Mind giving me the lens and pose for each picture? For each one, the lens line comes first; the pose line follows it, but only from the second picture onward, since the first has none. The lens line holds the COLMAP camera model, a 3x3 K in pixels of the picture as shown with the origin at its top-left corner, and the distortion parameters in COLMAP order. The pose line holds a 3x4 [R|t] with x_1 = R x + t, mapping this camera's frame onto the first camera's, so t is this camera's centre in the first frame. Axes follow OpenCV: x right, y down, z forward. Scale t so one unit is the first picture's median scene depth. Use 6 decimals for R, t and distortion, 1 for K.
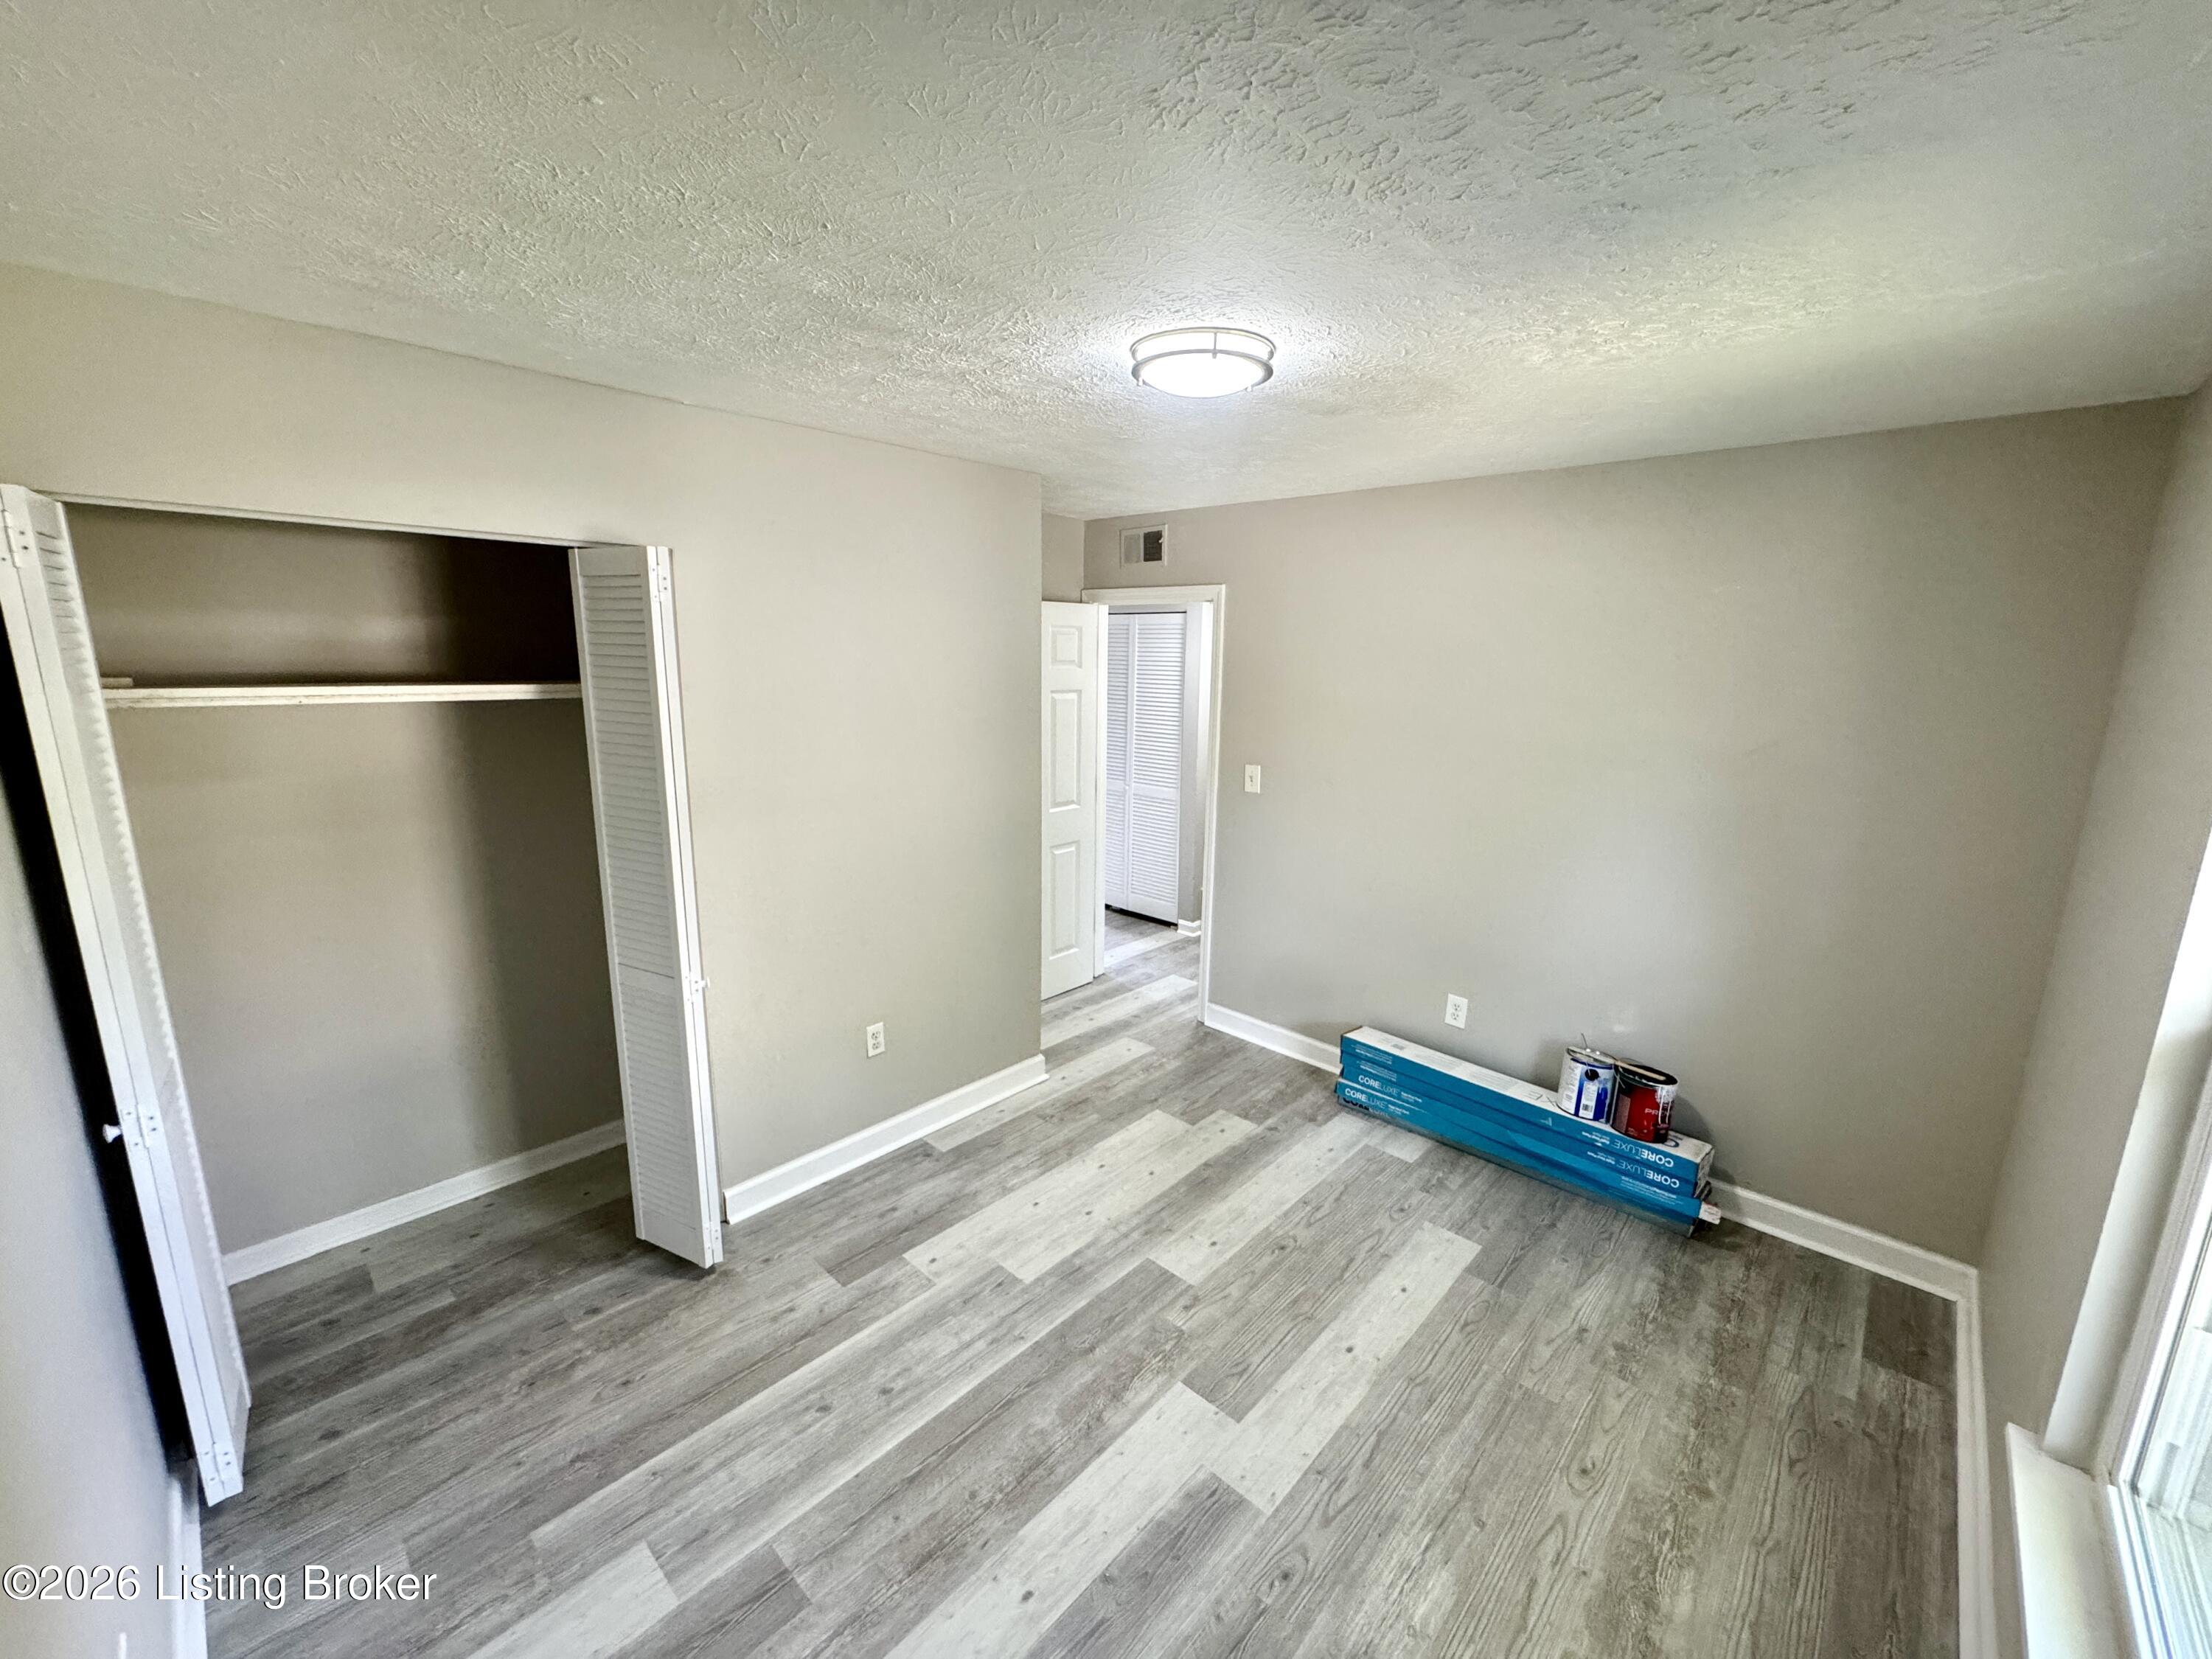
lens RADIAL K [[883.6, 0, 1104.4], [0, 883.6, 828.2], [0, 0, 1]] dist [-0.002622, 0.000138]
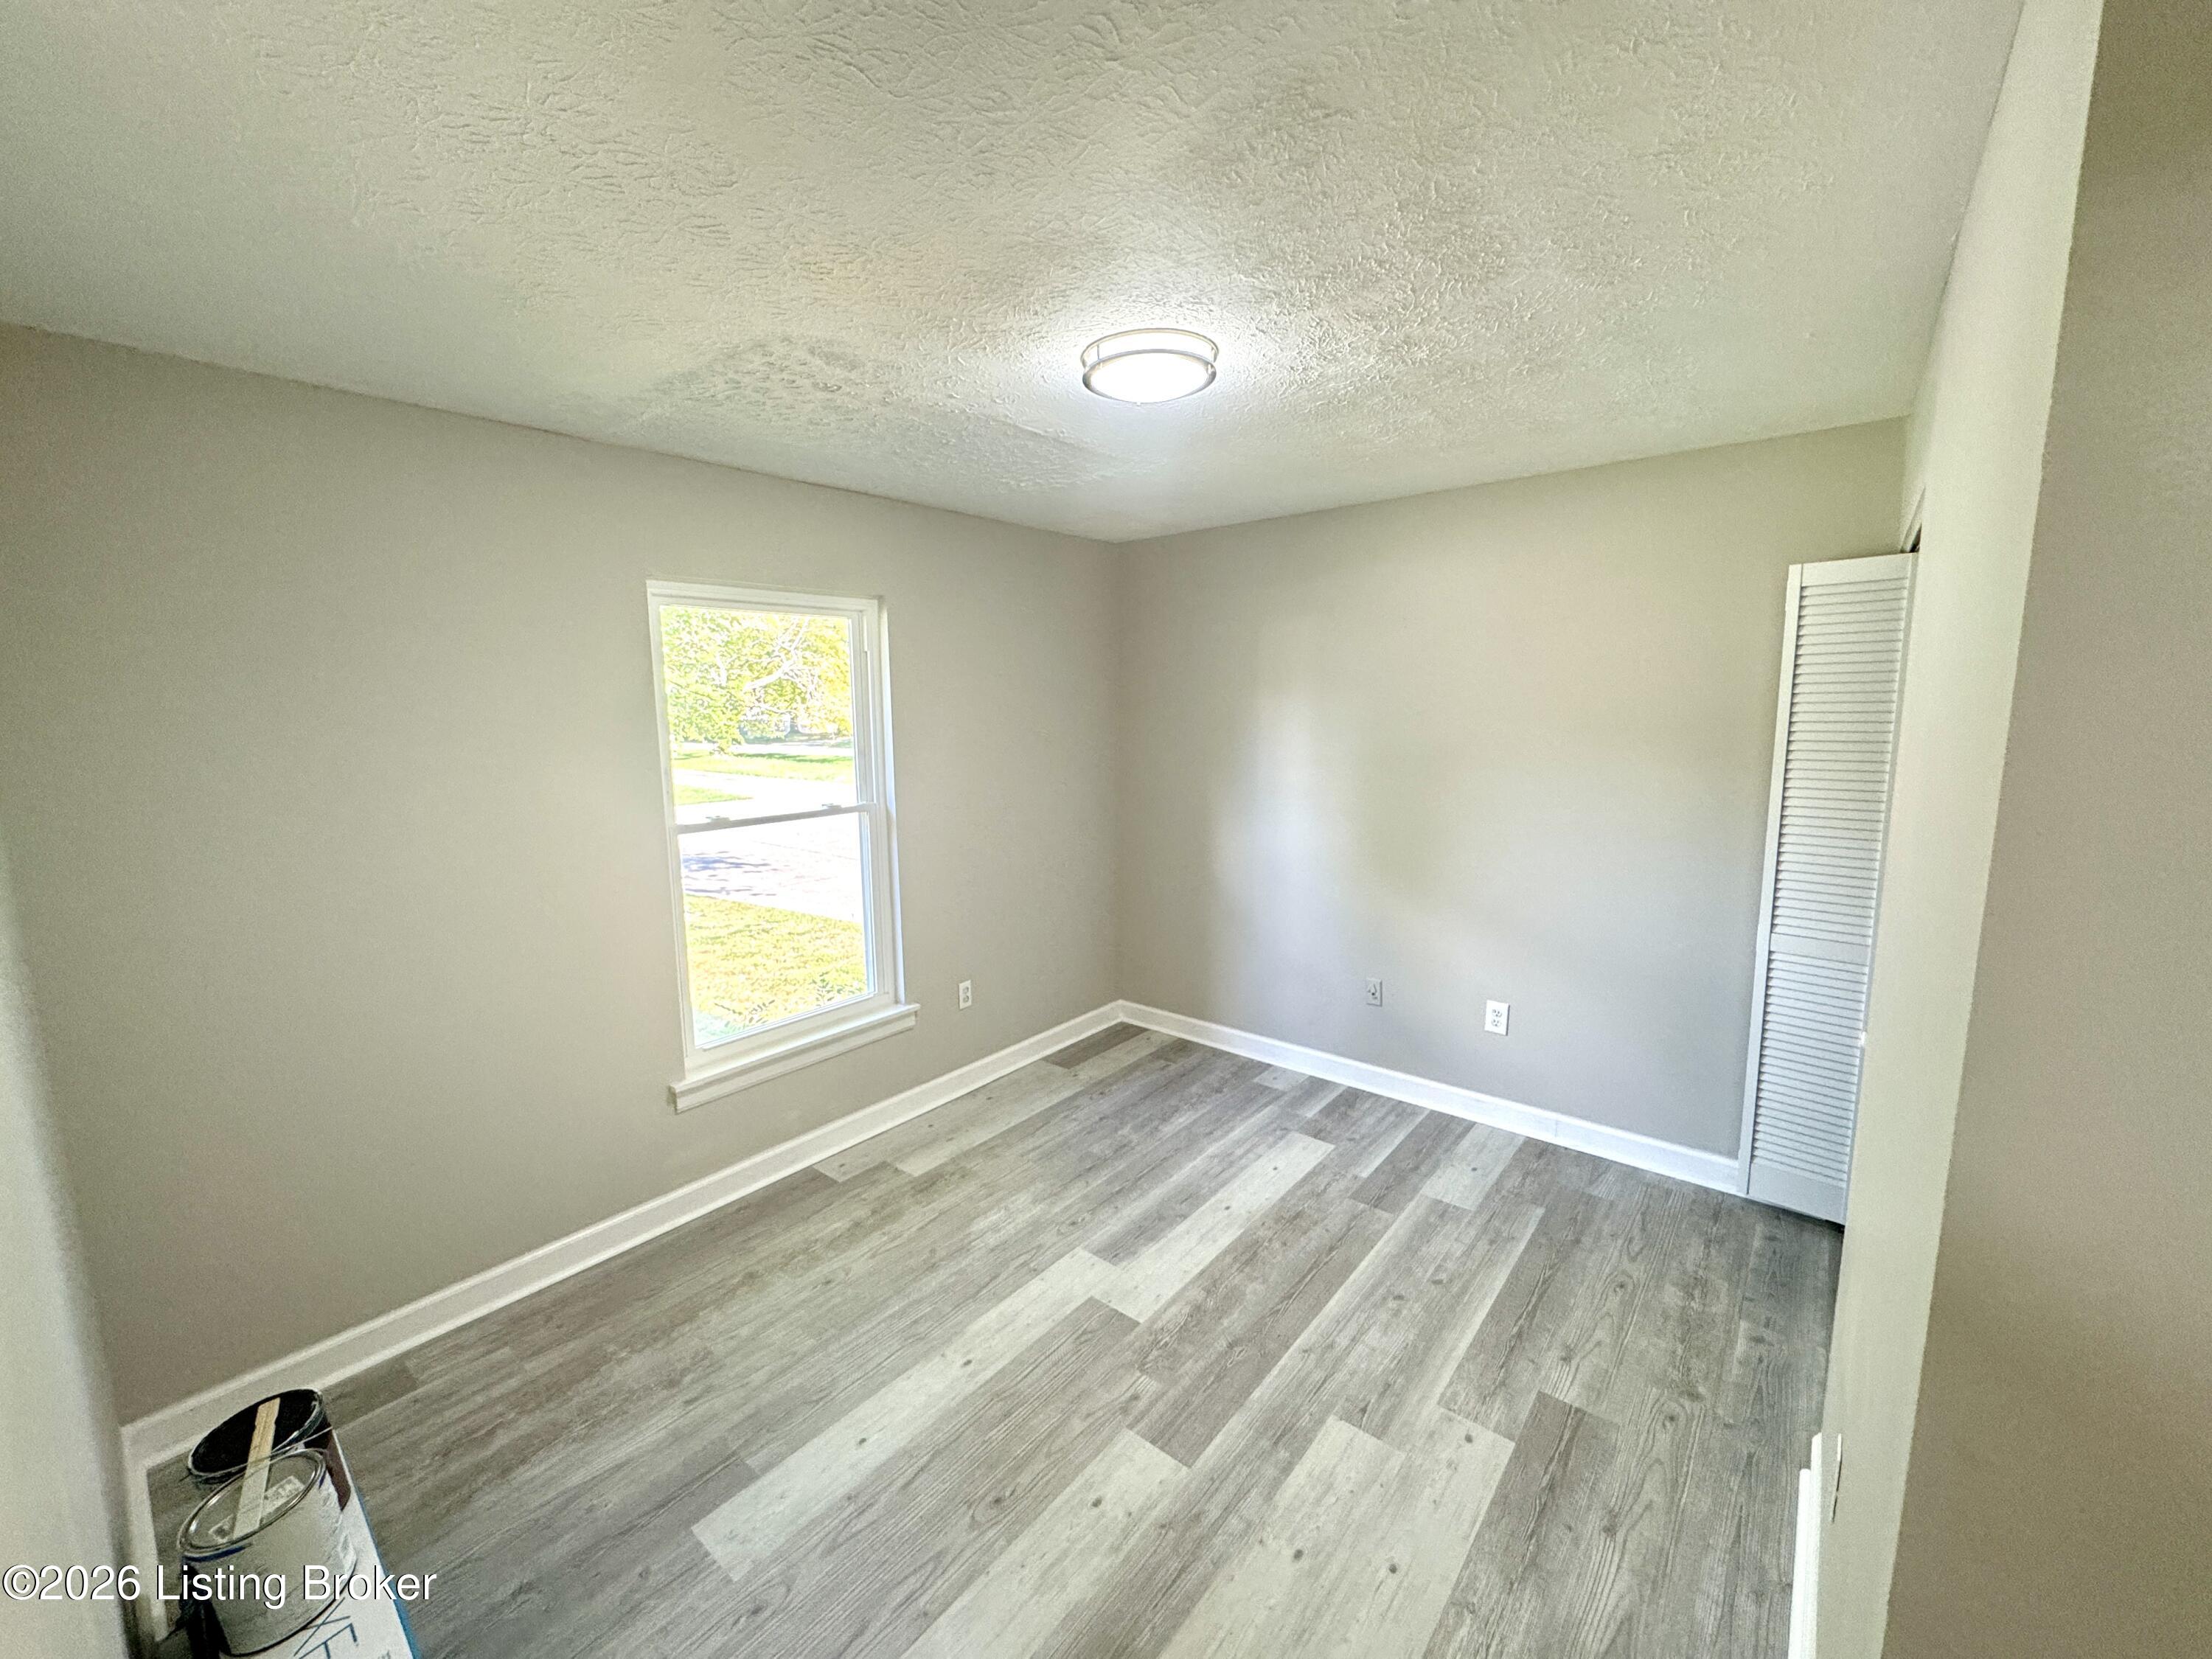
lens RADIAL K [[883.6, 0, 1104.4], [0, 883.6, 828.2], [0, 0, 1]] dist [-0.002622, 0.000138]
pose [[-0.998124, 0.006444, -0.060878, 0.186309], [-0.014715, 0.940031, 0.340771, -0.296367], [0.059423, 0.341028, -0.938173, 1.743763]]
